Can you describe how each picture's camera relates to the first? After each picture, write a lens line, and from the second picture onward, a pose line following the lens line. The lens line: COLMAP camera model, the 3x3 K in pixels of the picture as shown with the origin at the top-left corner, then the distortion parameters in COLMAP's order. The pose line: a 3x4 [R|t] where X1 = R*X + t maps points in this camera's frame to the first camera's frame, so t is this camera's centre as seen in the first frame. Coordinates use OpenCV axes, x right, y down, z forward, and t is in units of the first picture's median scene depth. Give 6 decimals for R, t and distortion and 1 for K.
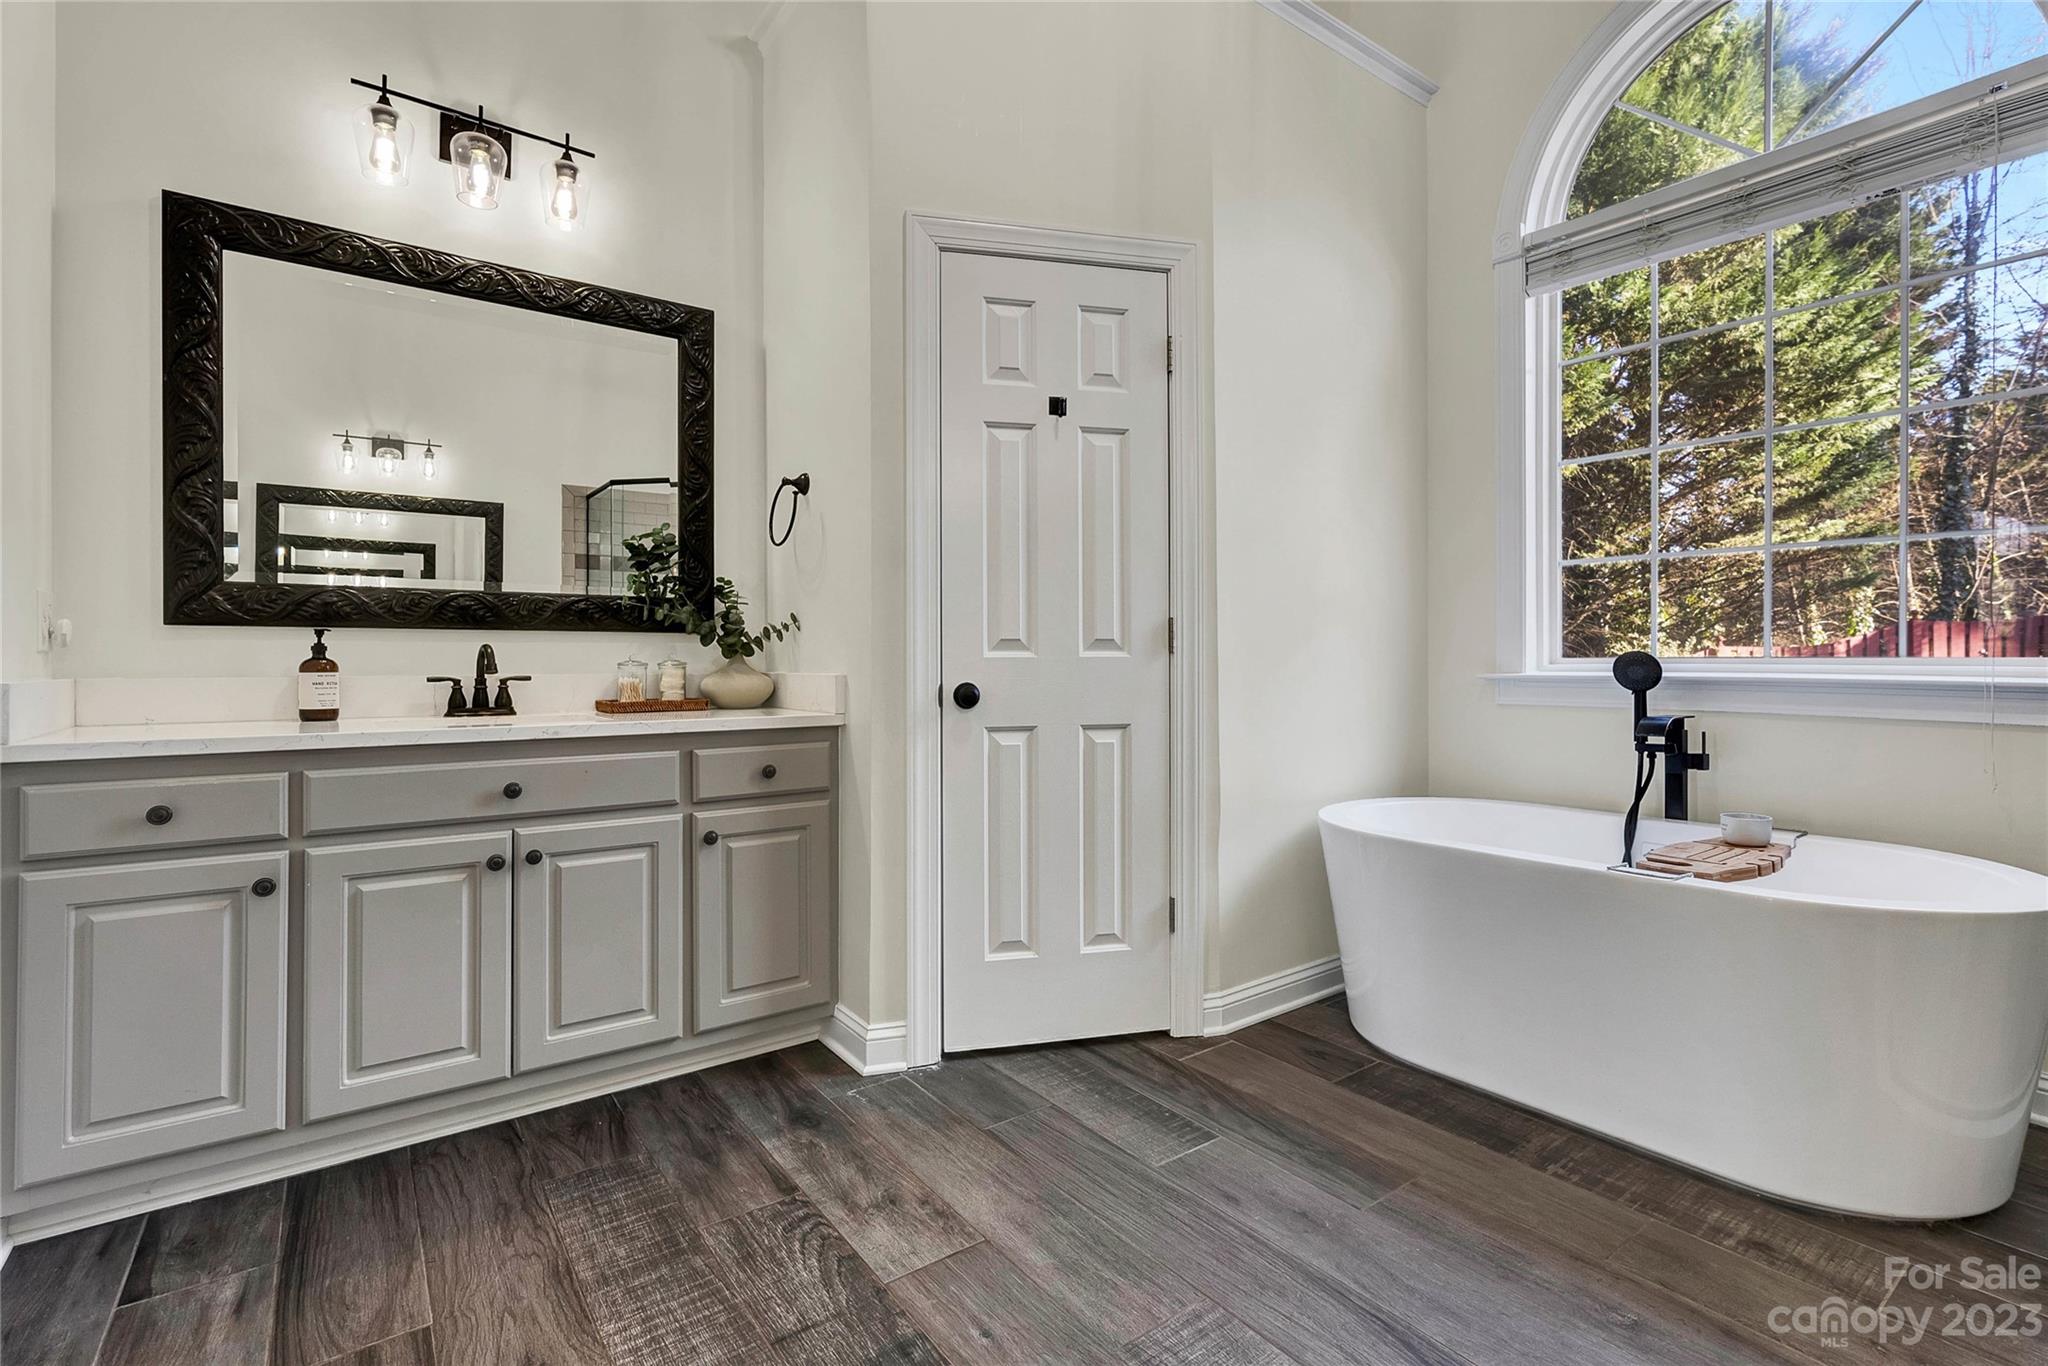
lens RADIAL K [[940.9, 0, 1029.0], [0, 940.9, 665.2], [0, 0, 1]] dist [-0.001081, 0.000248]
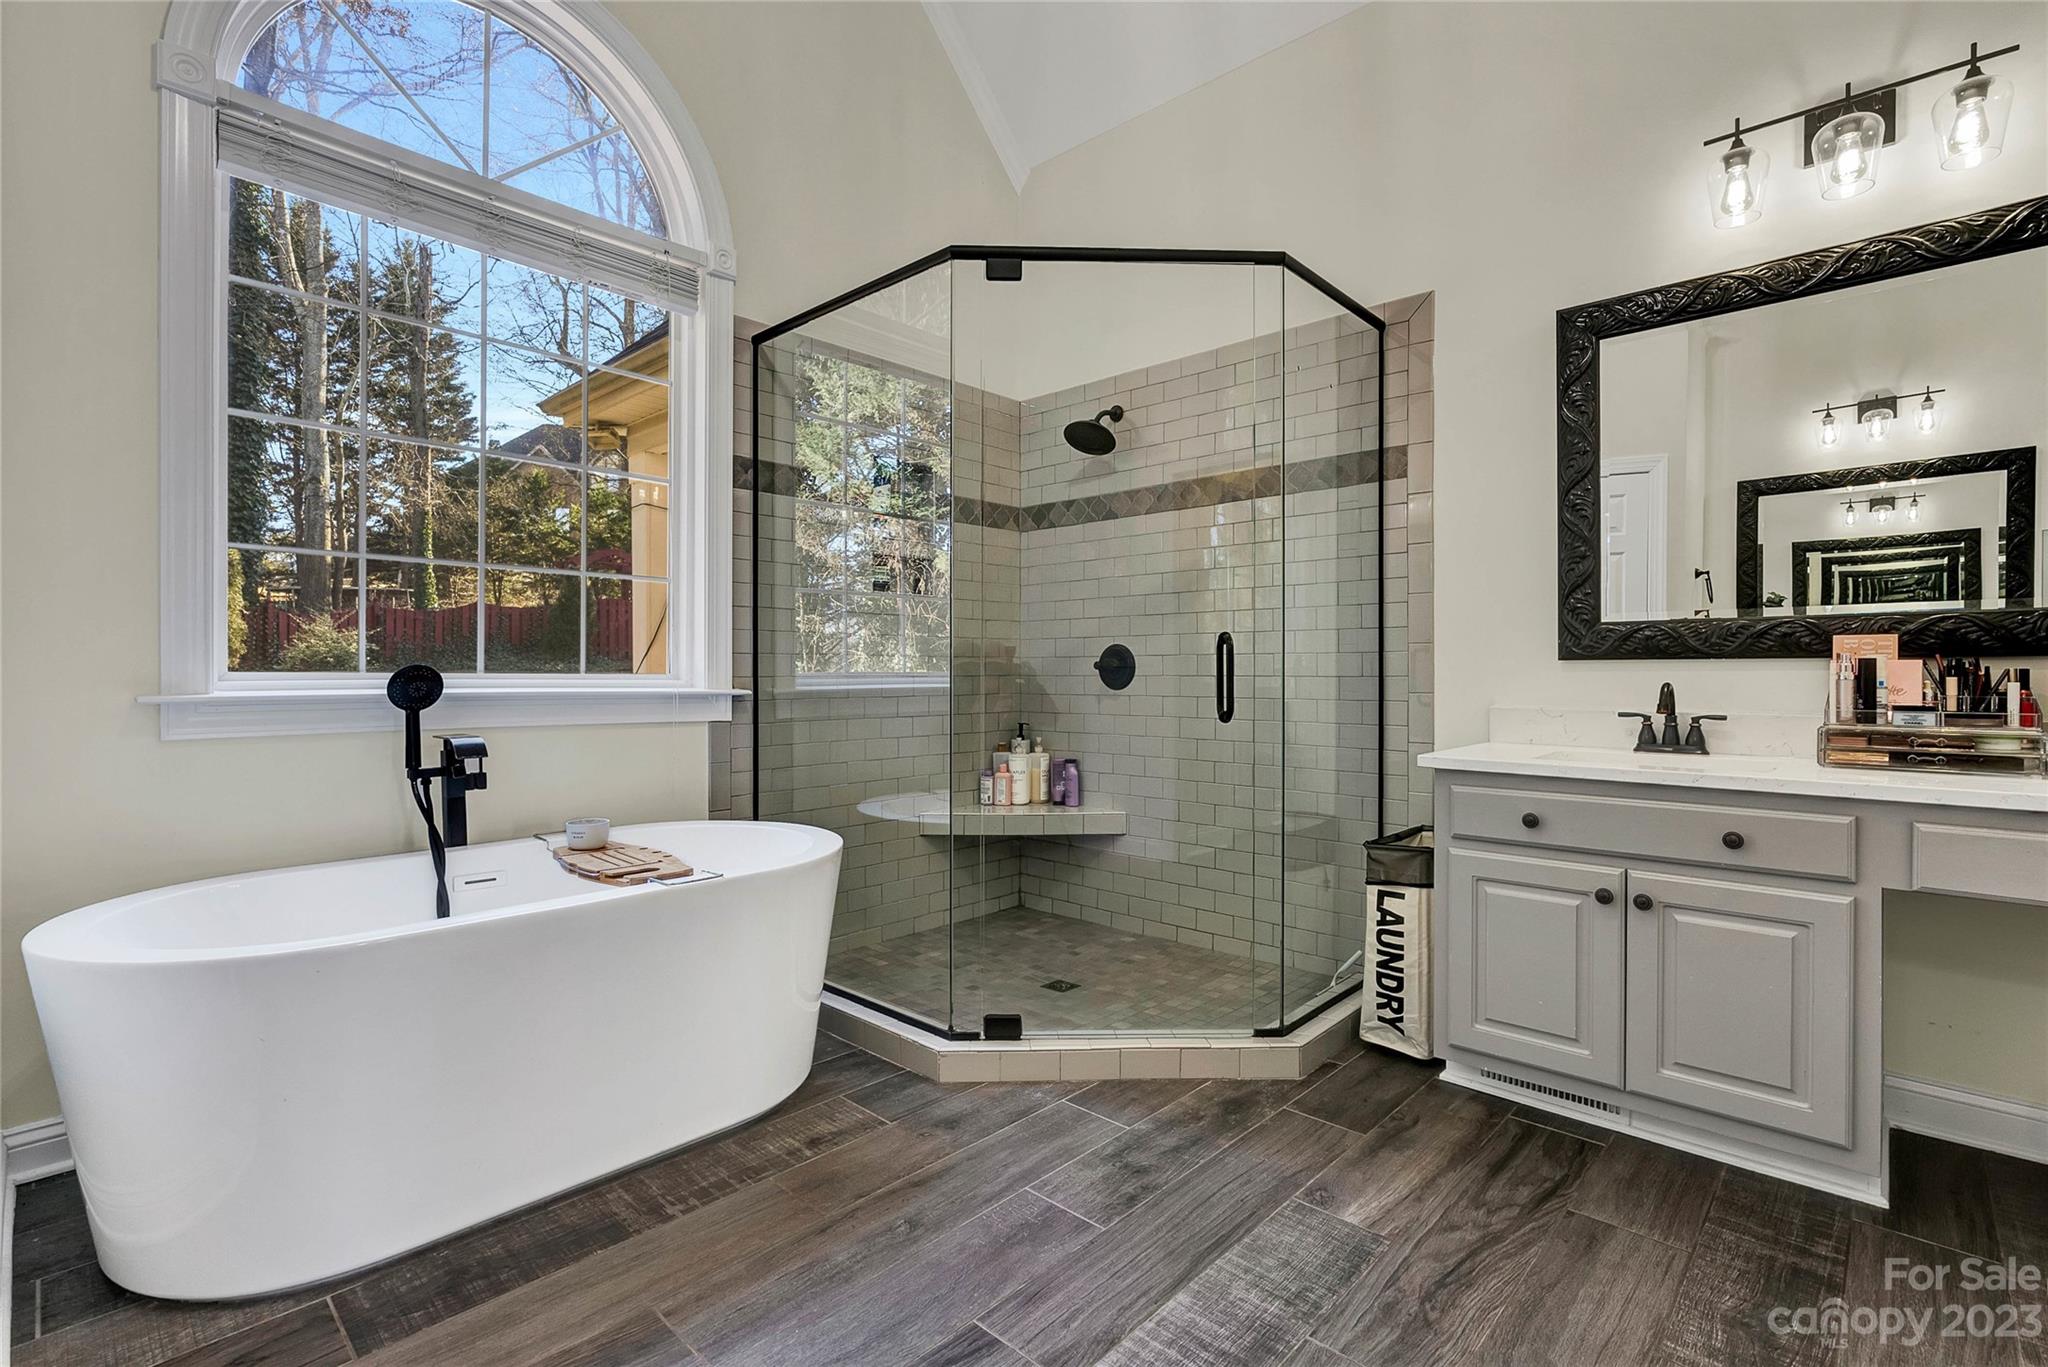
lens RADIAL K [[940.9, 0, 1029.0], [0, 940.9, 665.7], [0, 0, 1]] dist [-0.001081, 0.000248]
pose [[-0.187474, 0.009138, 0.982227, -0.420367], [-0.001489, 0.999953, -0.009587, -0.009293], [-0.982268, -0.003260, -0.187452, 0.763198]]
